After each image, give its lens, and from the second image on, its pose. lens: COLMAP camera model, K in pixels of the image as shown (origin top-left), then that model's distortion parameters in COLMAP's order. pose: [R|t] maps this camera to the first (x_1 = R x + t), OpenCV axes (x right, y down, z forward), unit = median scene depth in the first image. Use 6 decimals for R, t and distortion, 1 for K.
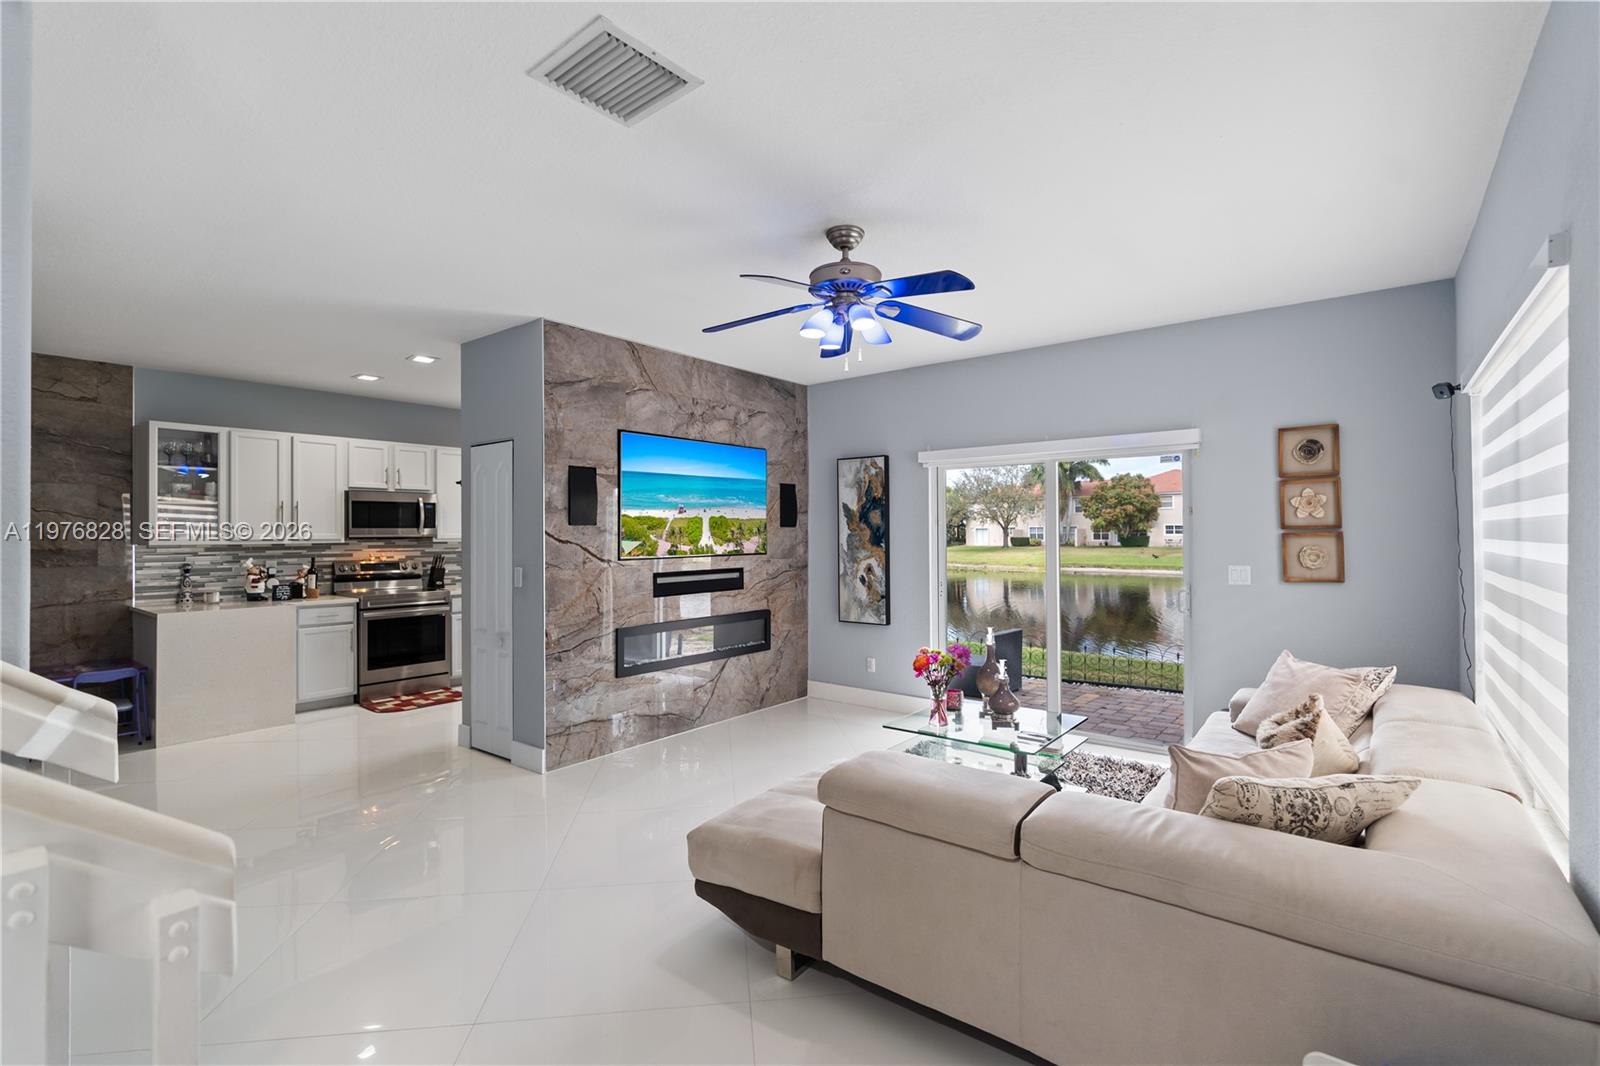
lens RADIAL K [[724.1, 0, 801.3], [0, 724.1, 527.8], [0, 0, 1]] dist [-0.008662, 0.002426]
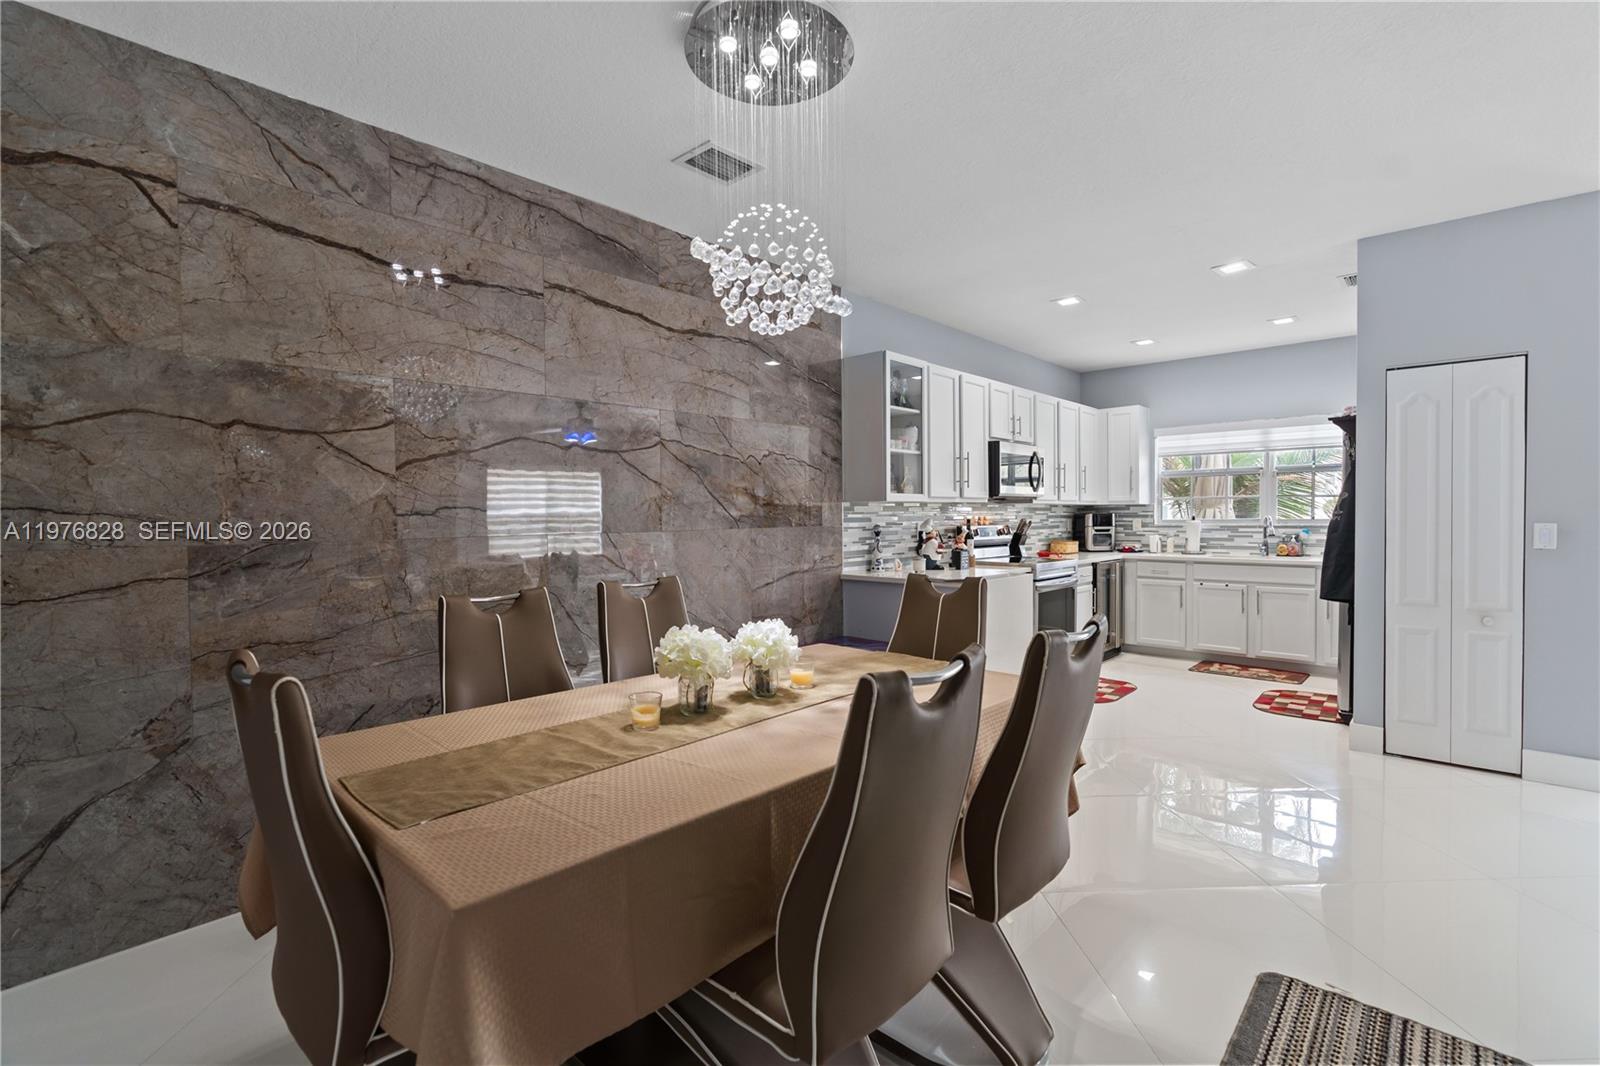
lens RADIAL K [[724.1, 0, 806.3], [0, 724.1, 527.2], [0, 0, 1]] dist [-0.008662, 0.002426]
pose [[0.996767, -0.001151, -0.080339, -0.851400], [0.003093, 0.999706, 0.024052, 0.031236], [0.080288, -0.024223, 0.996477, 0.144535]]
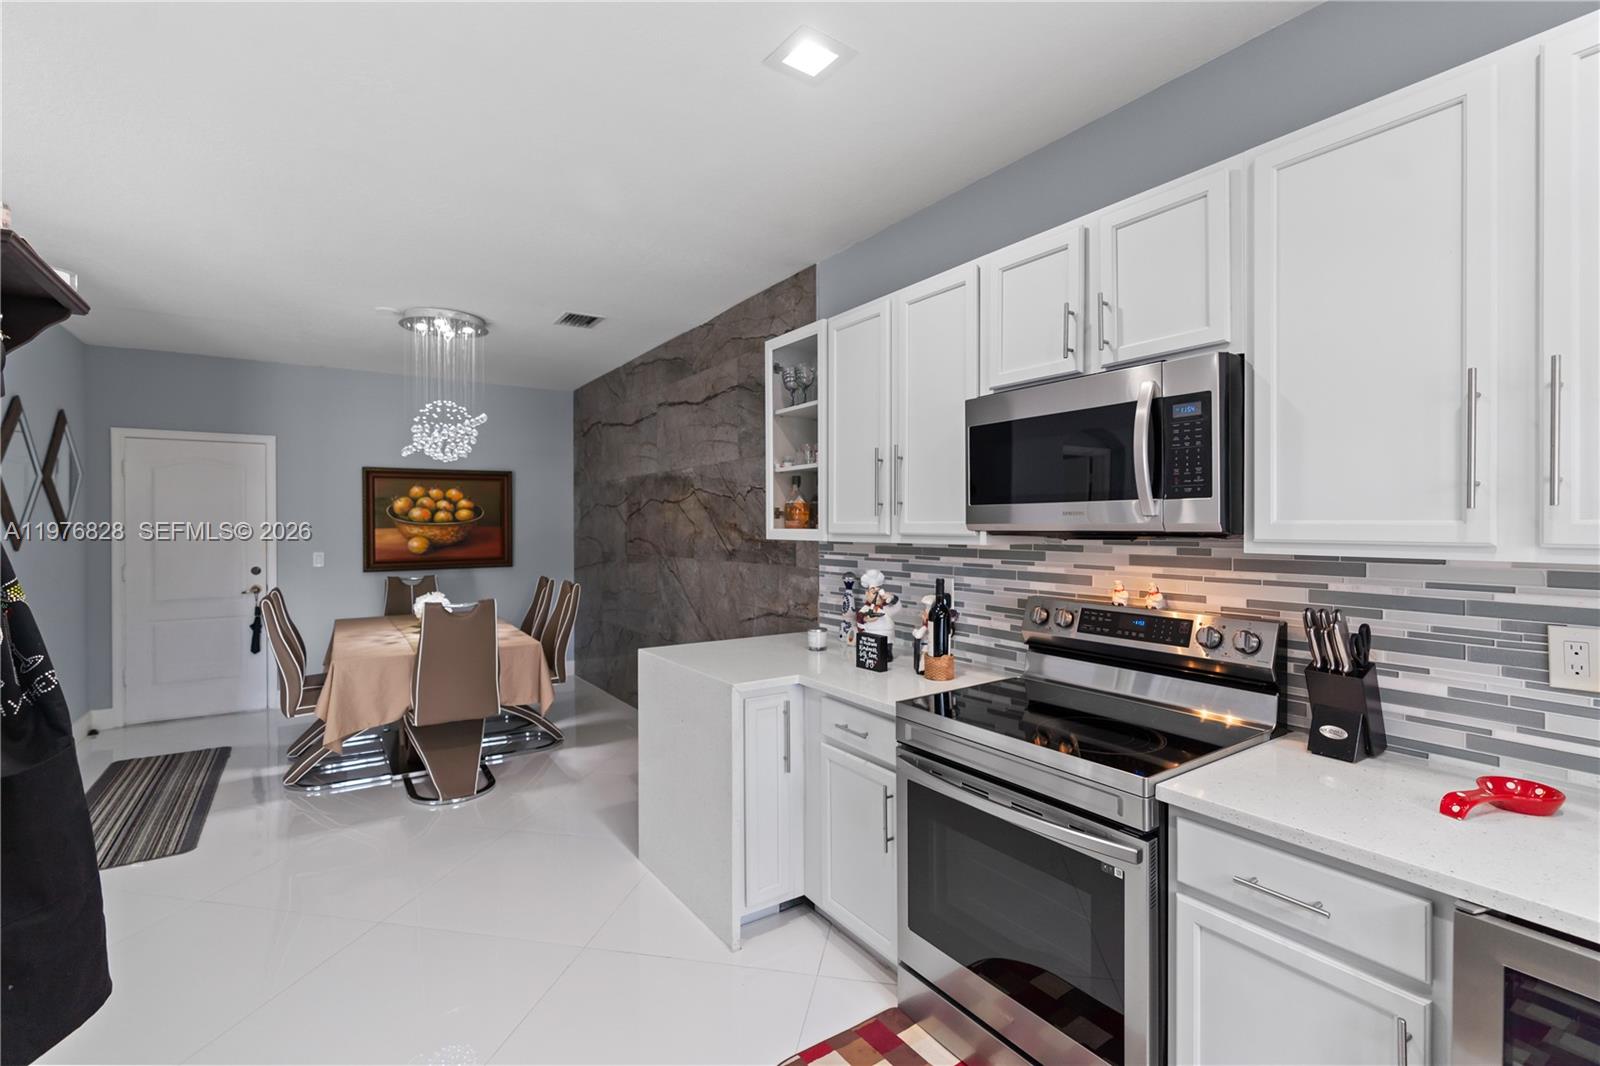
lens RADIAL K [[724.1, 0, 797.8], [0, 724.1, 526.0], [0, 0, 1]] dist [-0.008662, 0.002426]
pose [[-0.314293, 0.010458, -0.949268, -0.282478], [0.011429, 0.999909, 0.007232, 0.007705], [0.949257, -0.008576, -0.314384, 1.121754]]
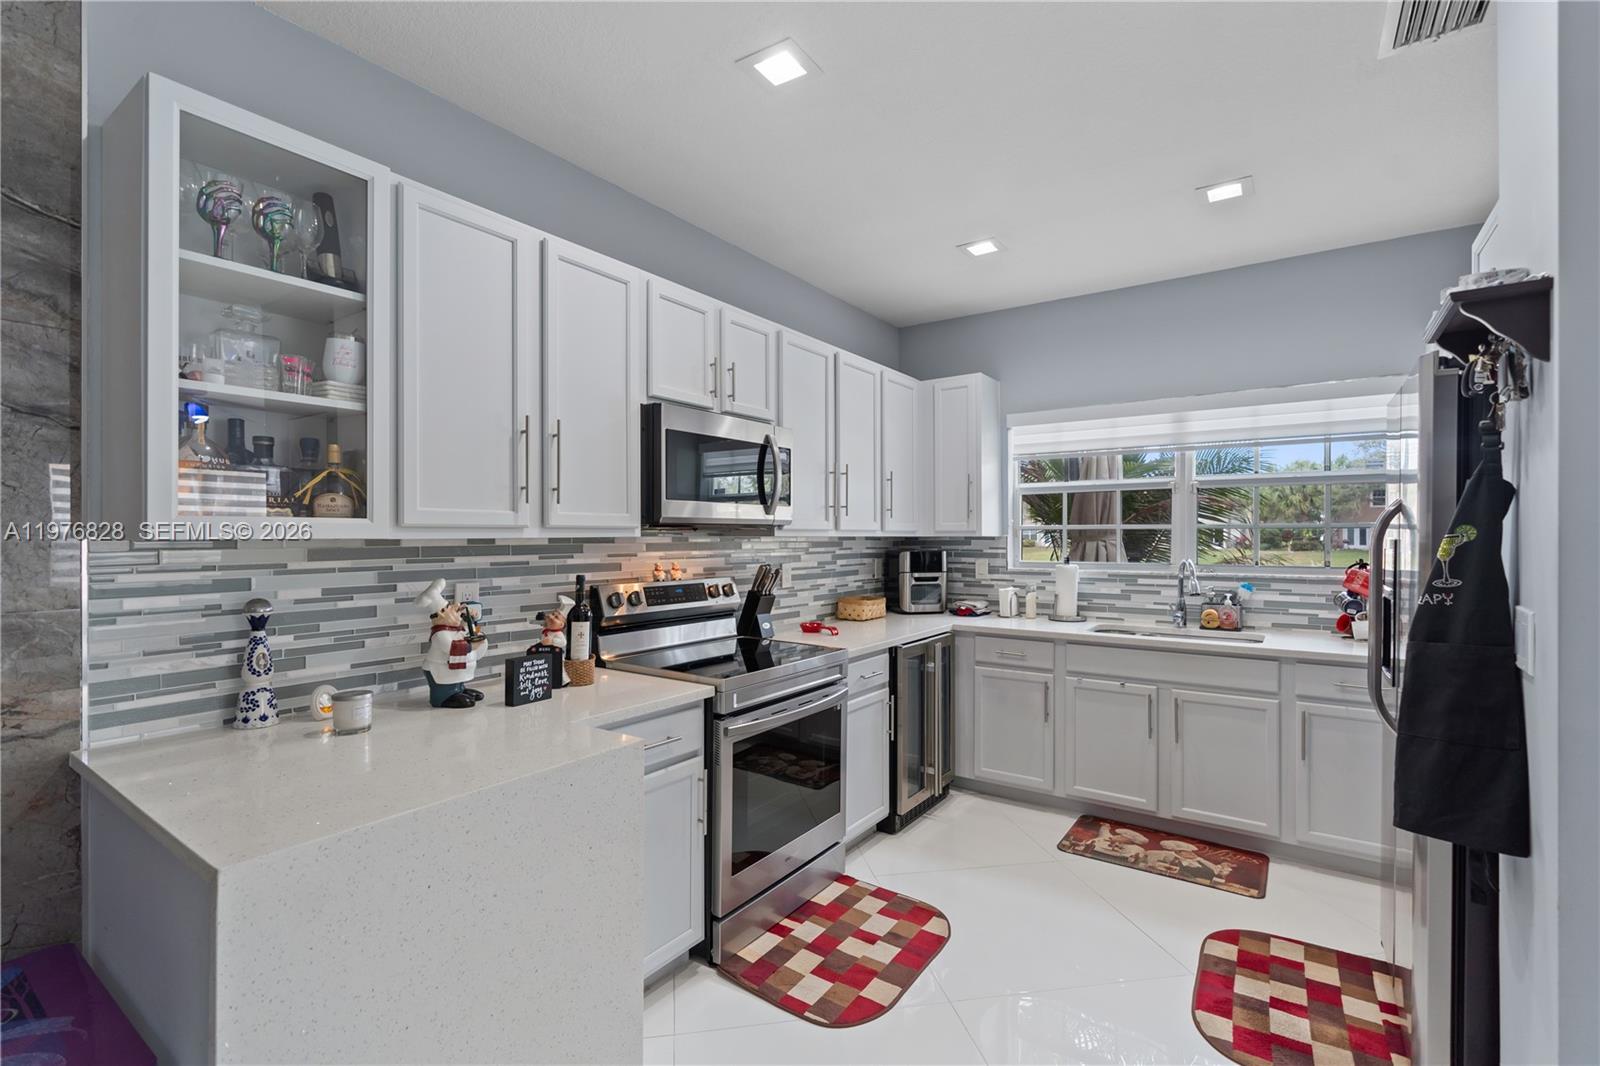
lens RADIAL K [[724.1, 0, 799.0], [0, 724.1, 532.2], [0, 0, 1]] dist [-0.008662, 0.002426]
pose [[0.998868, 0.004035, 0.047393, -0.619208], [-0.004178, 0.999987, 0.002905, 0.018048], [-0.047380, -0.003100, 0.998872, 0.659940]]
